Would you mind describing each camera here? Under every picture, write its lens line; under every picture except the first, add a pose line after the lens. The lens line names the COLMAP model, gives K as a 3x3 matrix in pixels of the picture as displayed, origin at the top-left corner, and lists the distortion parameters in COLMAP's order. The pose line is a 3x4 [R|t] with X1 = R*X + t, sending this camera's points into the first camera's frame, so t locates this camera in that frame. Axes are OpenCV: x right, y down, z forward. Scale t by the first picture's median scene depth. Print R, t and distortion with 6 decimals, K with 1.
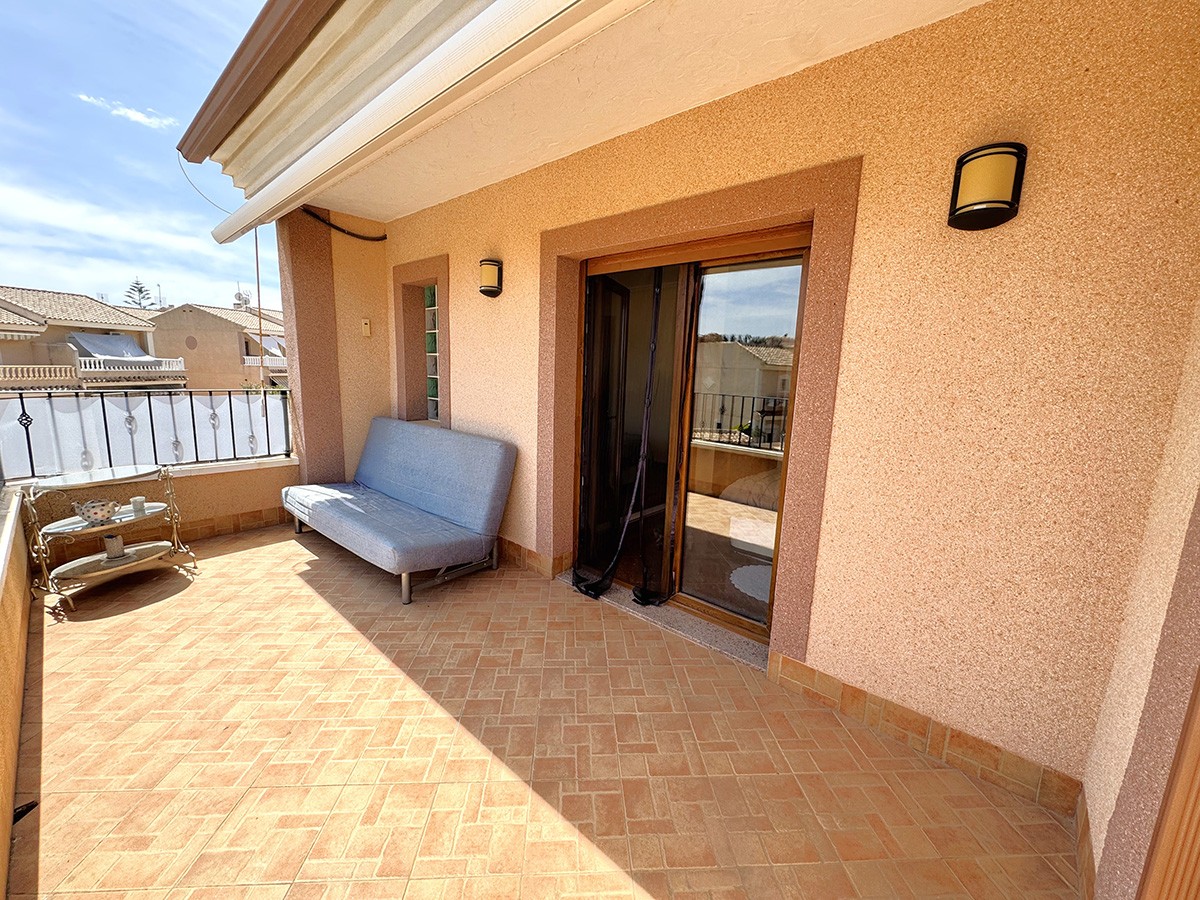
lens RADIAL K [[479.9, 0, 600.4], [0, 479.9, 453.6], [0, 0, 1]] dist [-0.002381, -0.000069]
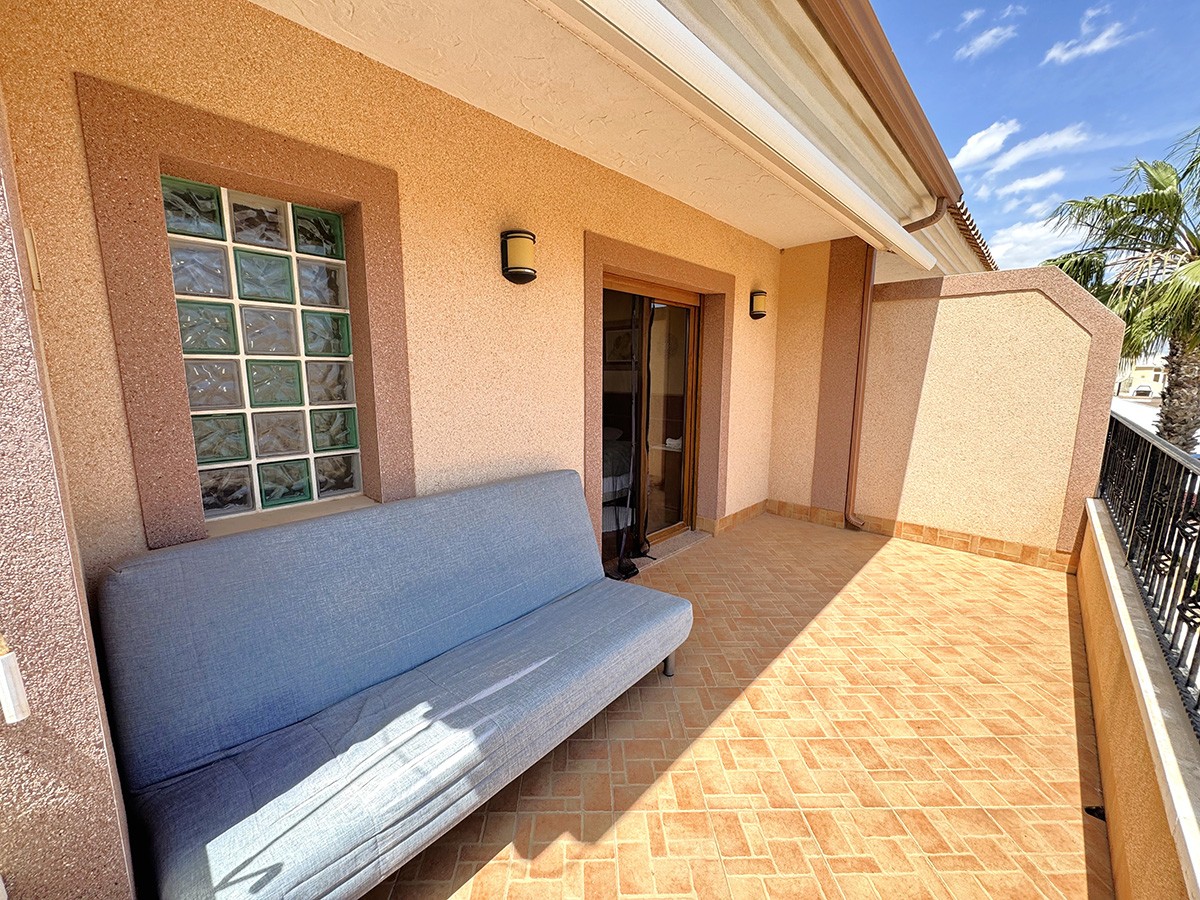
lens RADIAL K [[479.9, 0, 594.5], [0, 479.9, 452.0], [0, 0, 1]] dist [-0.002381, -0.000069]
pose [[0.027567, -0.201838, 0.979031, -1.534845], [0.171293, 0.965870, 0.194302, -0.315292], [-0.984834, 0.162345, 0.061199, 1.380081]]
